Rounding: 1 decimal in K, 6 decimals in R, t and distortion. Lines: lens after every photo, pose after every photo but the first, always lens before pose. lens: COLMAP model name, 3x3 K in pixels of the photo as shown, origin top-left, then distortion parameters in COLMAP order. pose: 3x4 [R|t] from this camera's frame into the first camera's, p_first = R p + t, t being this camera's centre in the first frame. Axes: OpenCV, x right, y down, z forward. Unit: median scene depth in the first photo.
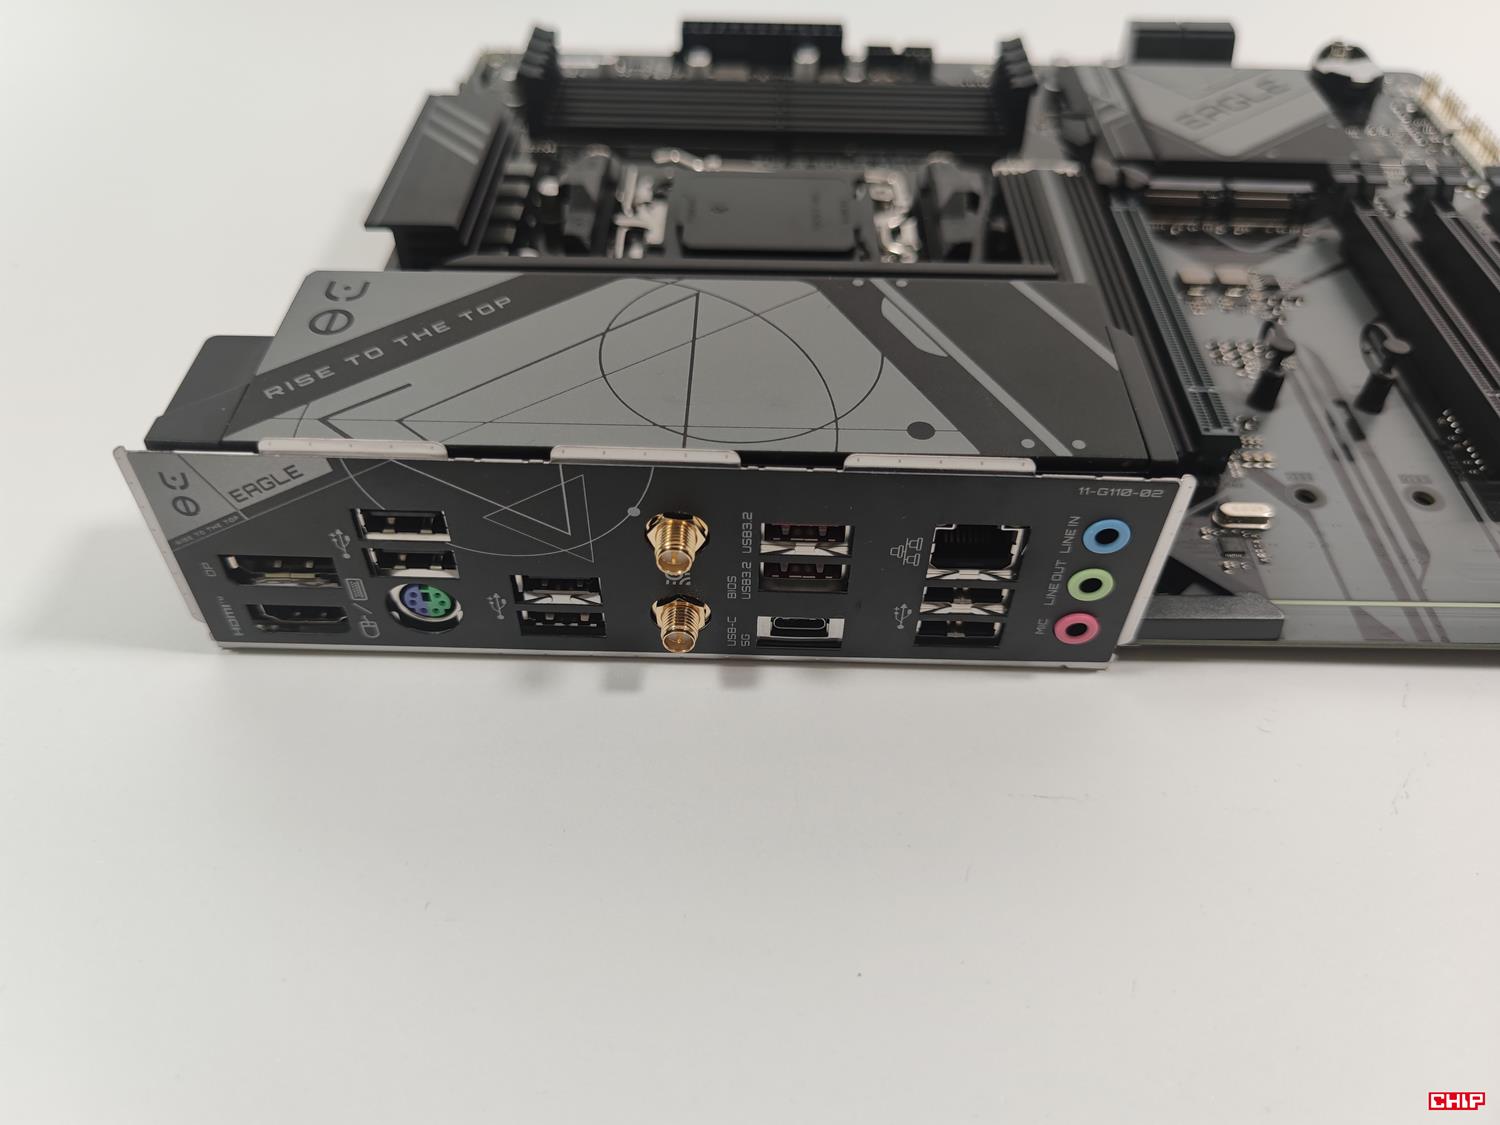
lens RADIAL K [[1139.5, 0, 741.6], [0, 1139.5, 557.9], [0, 0, 1]] dist [-0.010109, -0.049740]
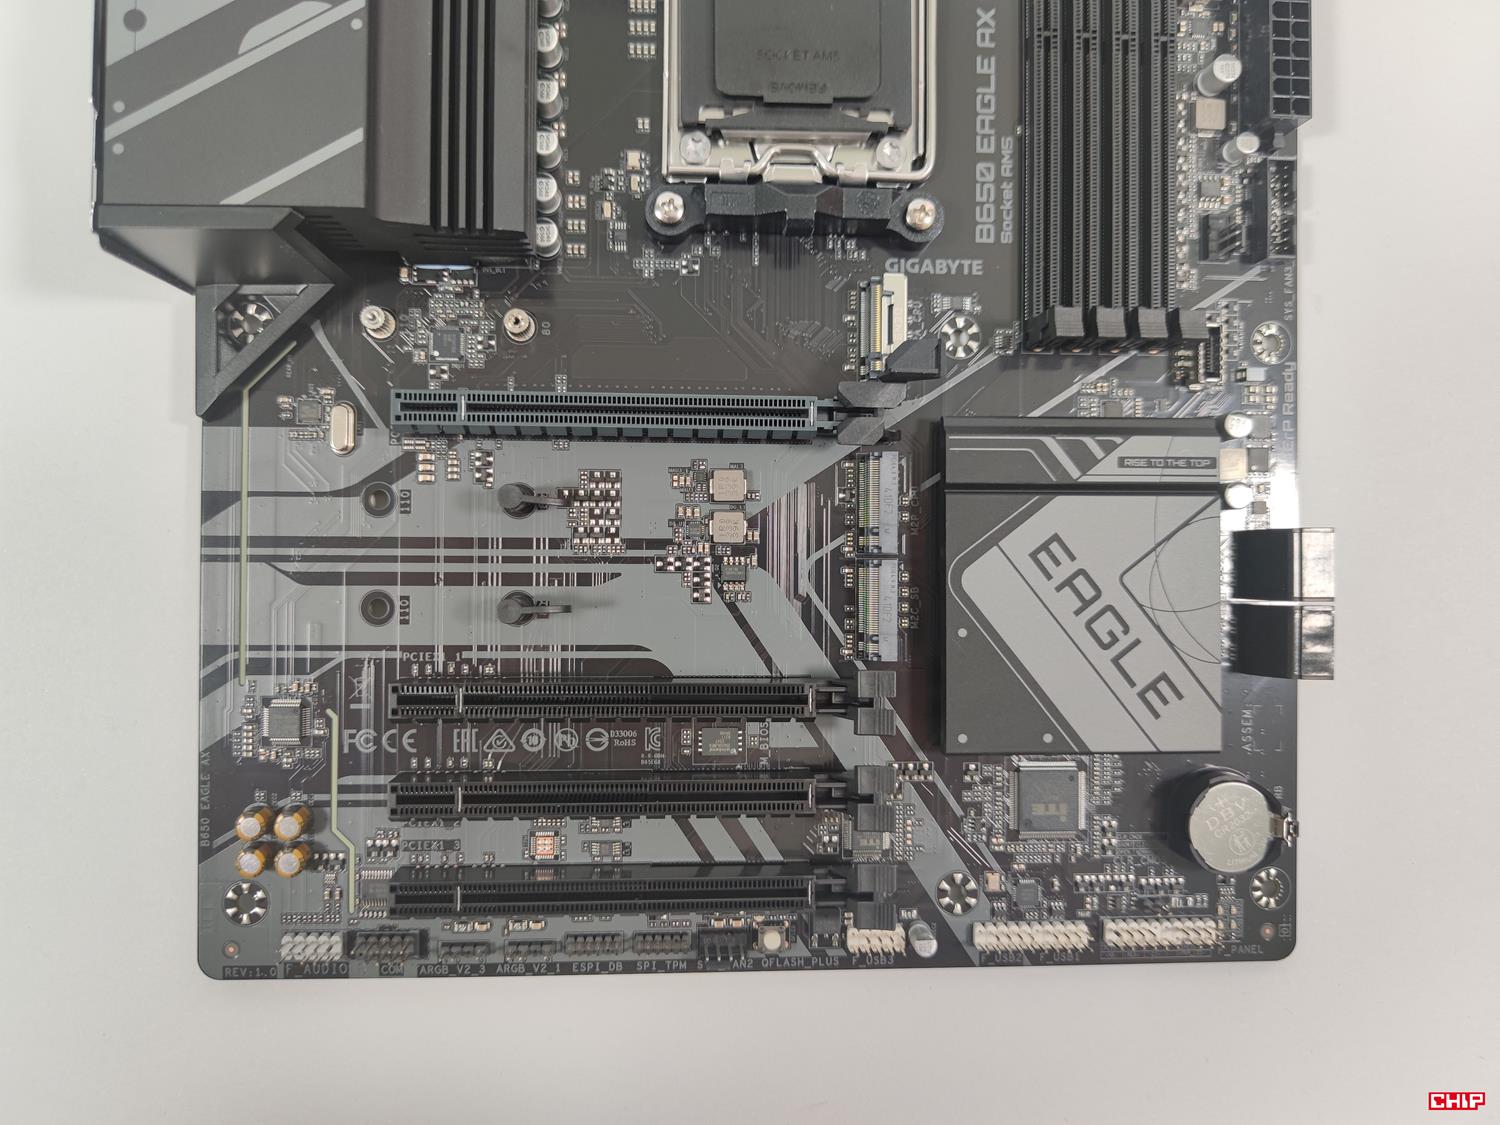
lens RADIAL K [[1139.5, 0, 750.9], [0, 1139.5, 554.9], [0, 0, 1]] dist [-0.010109, -0.049740]
pose [[0.021691, 0.999765, 0.000201, 0.660847], [-0.770810, 0.016596, 0.636849, -1.220083], [0.636696, -0.013969, 0.770988, 0.445456]]
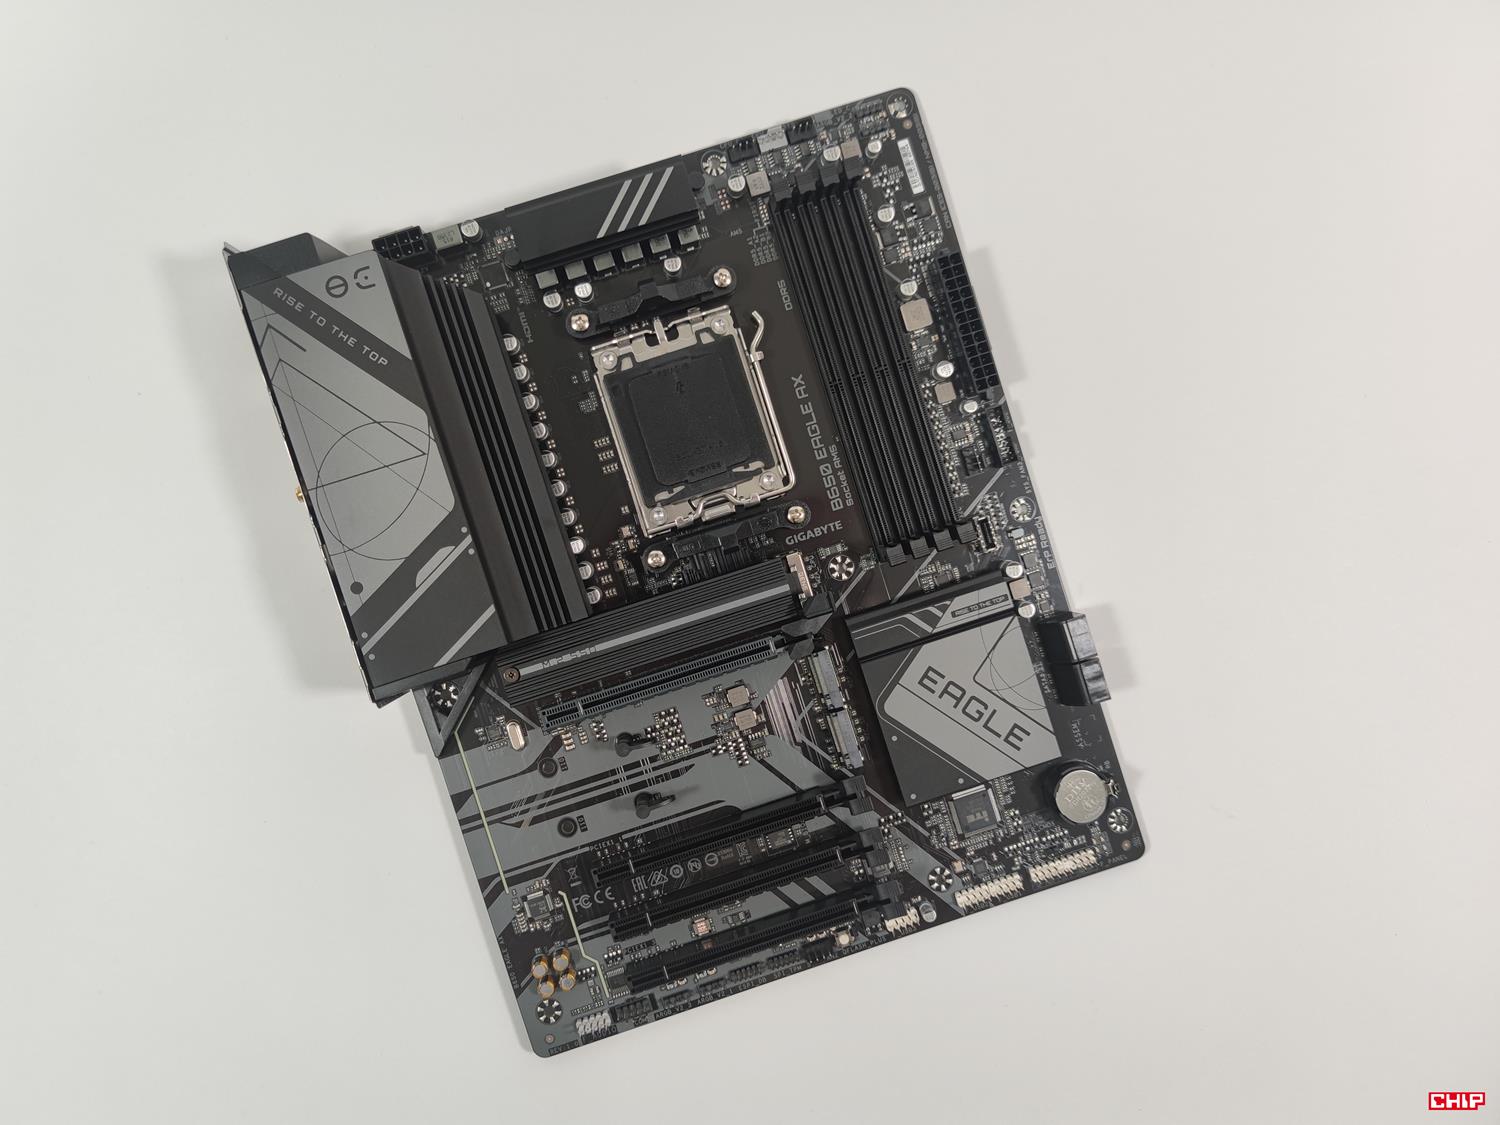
lens RADIAL K [[1080.5, 0, 743.1], [0, 1080.5, 561.0], [0, 0, 1]] dist [0.010921, -0.023191]
pose [[0.329414, 0.943538, 0.034975, 0.254349], [-0.716722, 0.225769, 0.659802, -1.843409], [0.614652, -0.242415, 0.750625, -0.091110]]
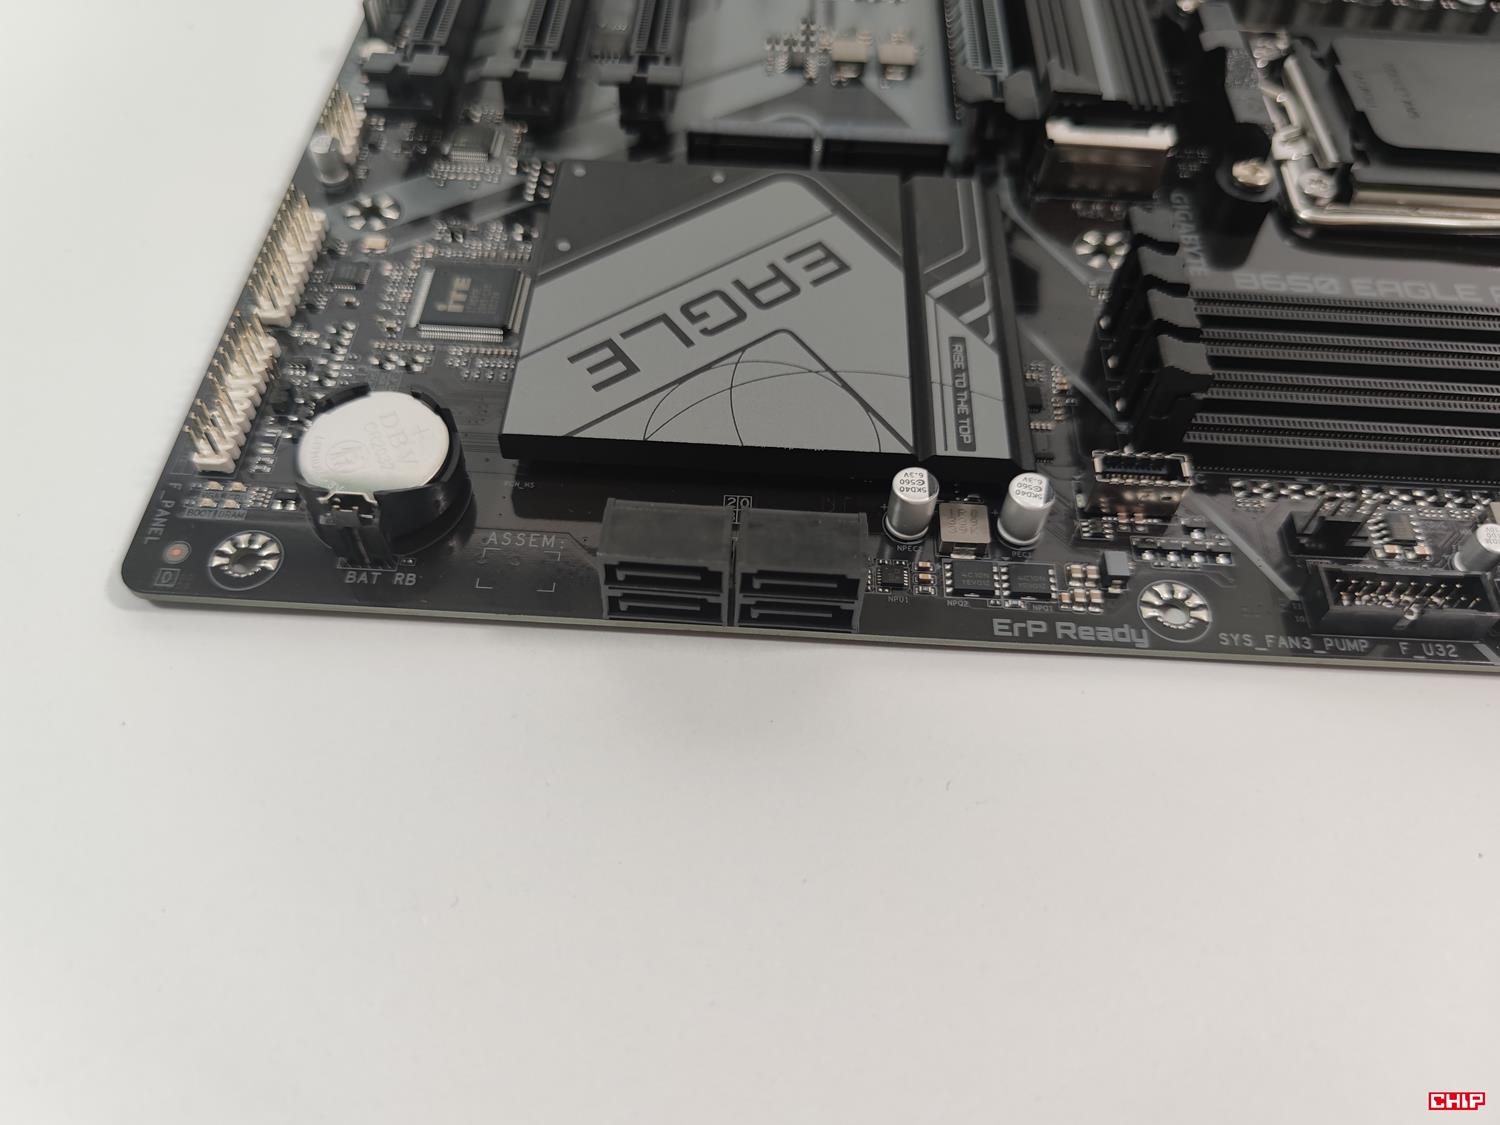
lens RADIAL K [[1139.5, 0, 752.7], [0, 1139.5, 585.1], [0, 0, 1]] dist [-0.010109, -0.049740]
pose [[-0.999544, -0.028434, -0.010210, 0.725715], [-0.003629, -0.222492, 0.974928, -1.615521], [-0.029992, 0.974520, 0.222287, 1.724437]]
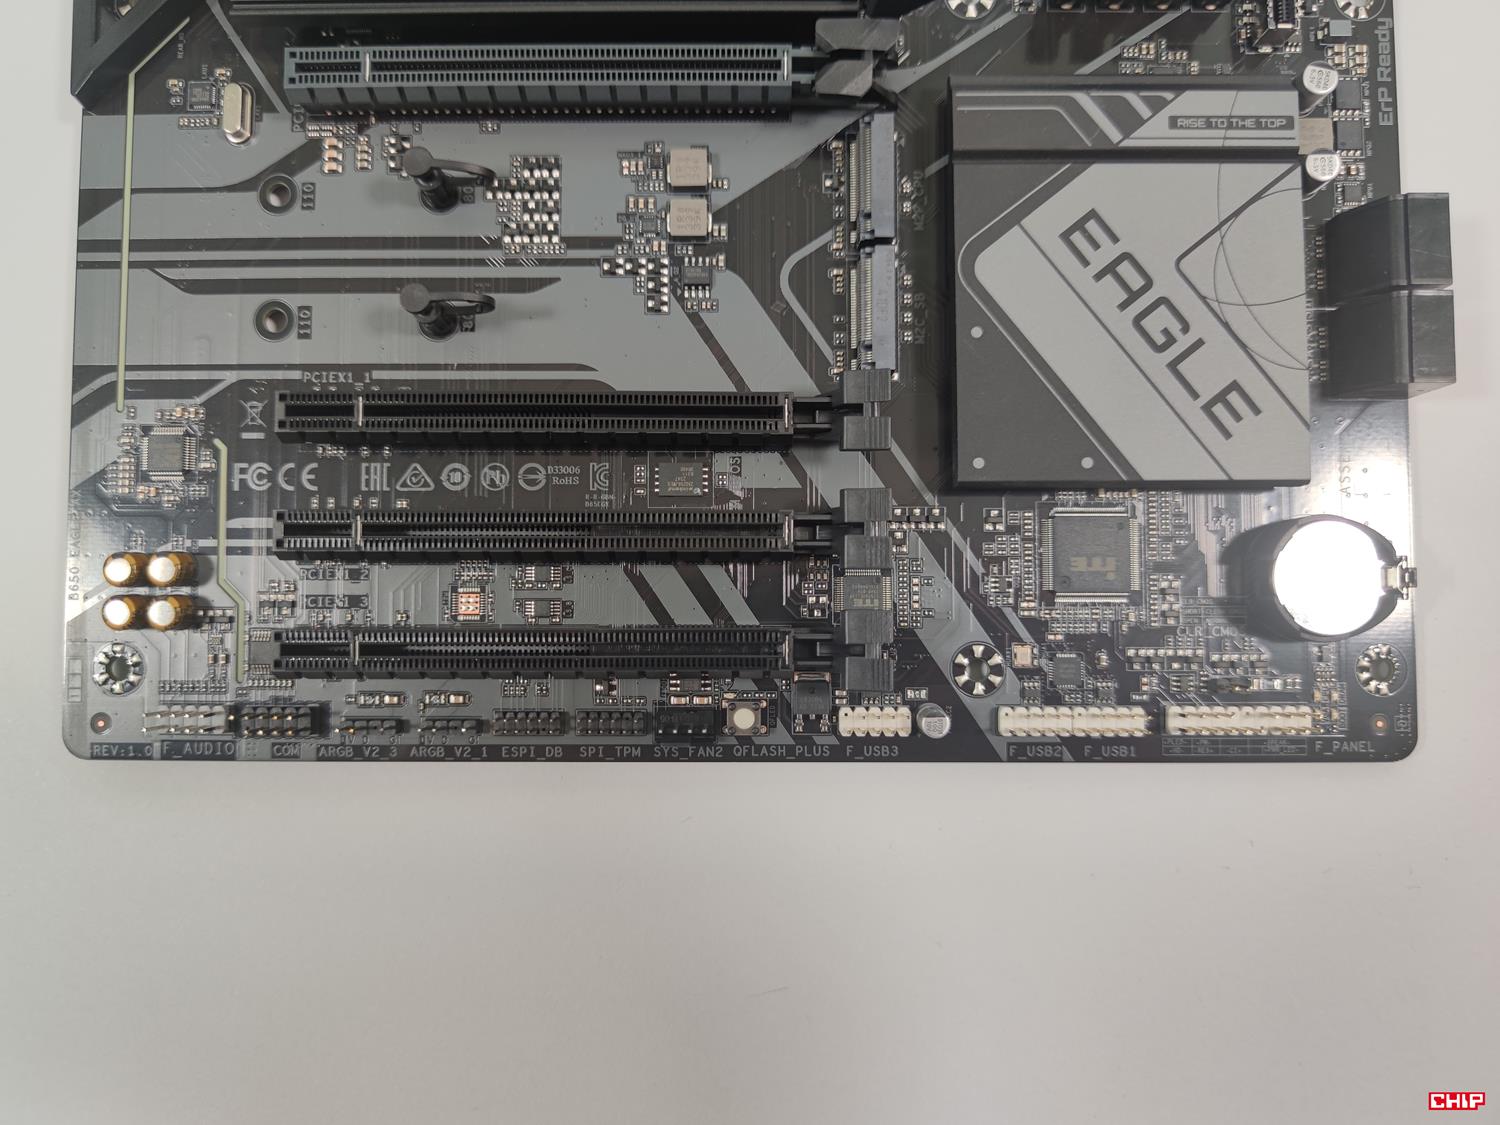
lens RADIAL K [[1139.5, 0, 736.3], [0, 1139.5, 559.1], [0, 0, 1]] dist [-0.010109, -0.049740]
pose [[0.027955, 0.999096, -0.032031, 0.990612], [-0.720082, 0.042353, 0.692595, -1.132549], [0.693326, 0.003704, 0.720615, 0.695586]]
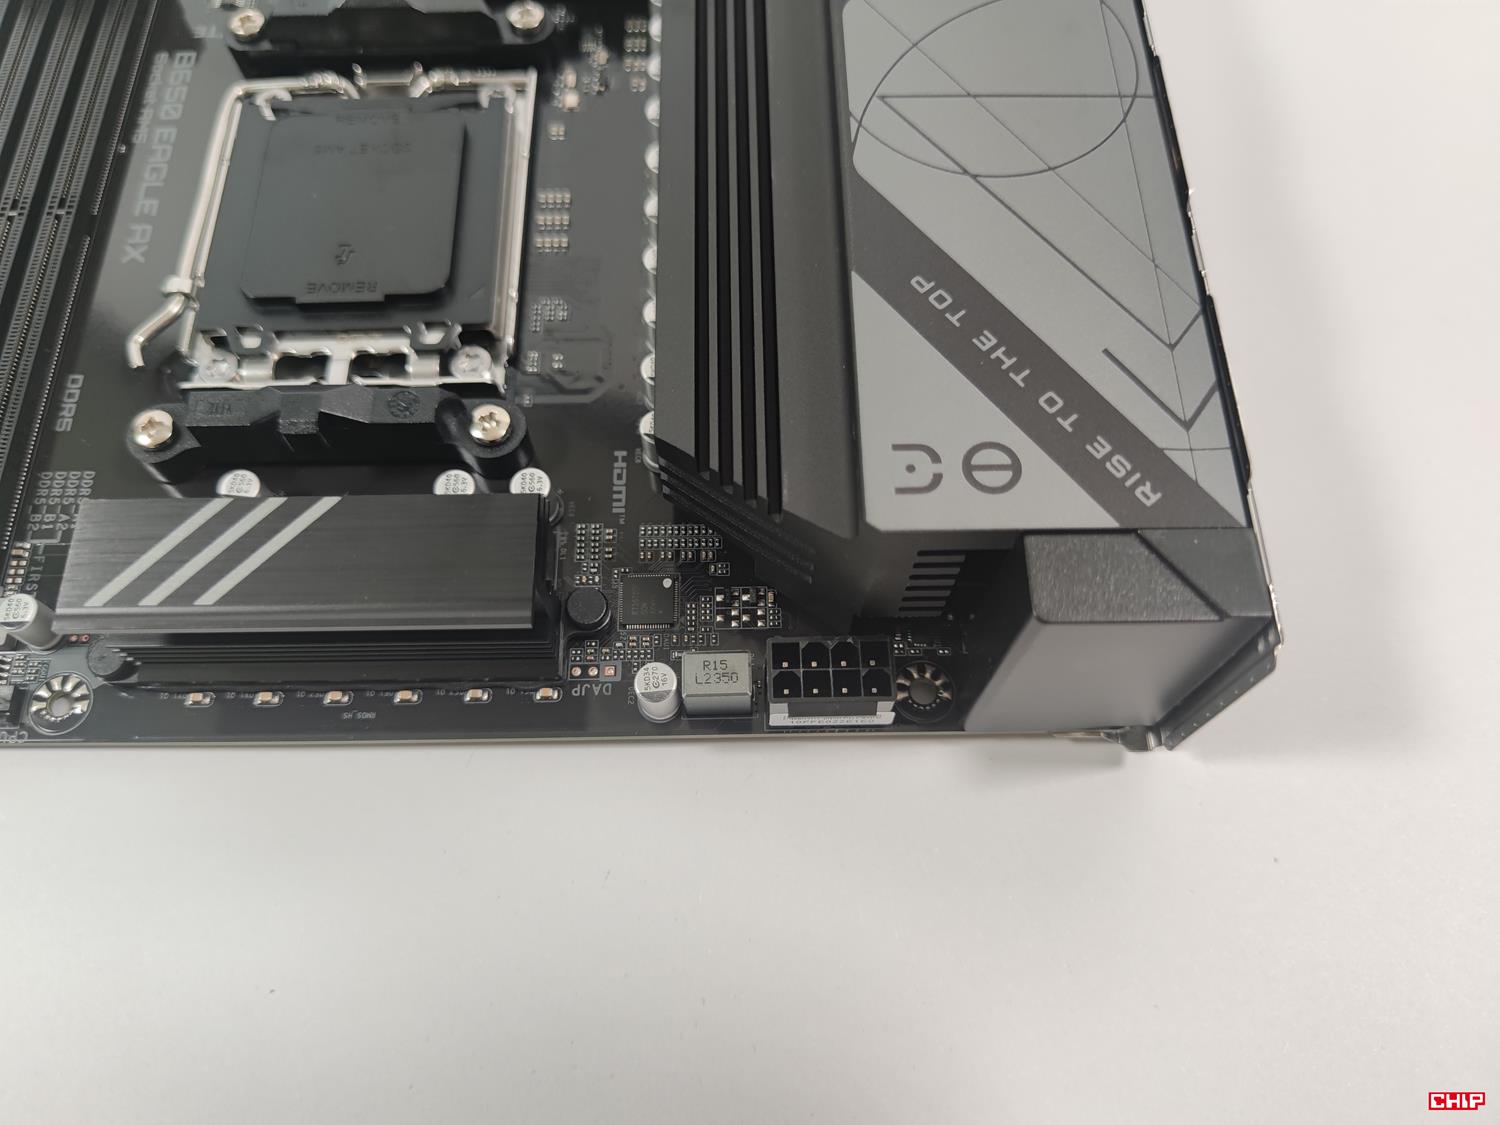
lens RADIAL K [[1139.5, 0, 742.1], [0, 1139.5, 572.3], [0, 0, 1]] dist [-0.010109, -0.049740]
pose [[-0.038800, -0.922372, 0.384349, -0.701666], [0.729942, 0.236515, 0.641284, -0.784484], [-0.682407, 0.305435, 0.664101, 0.640010]]
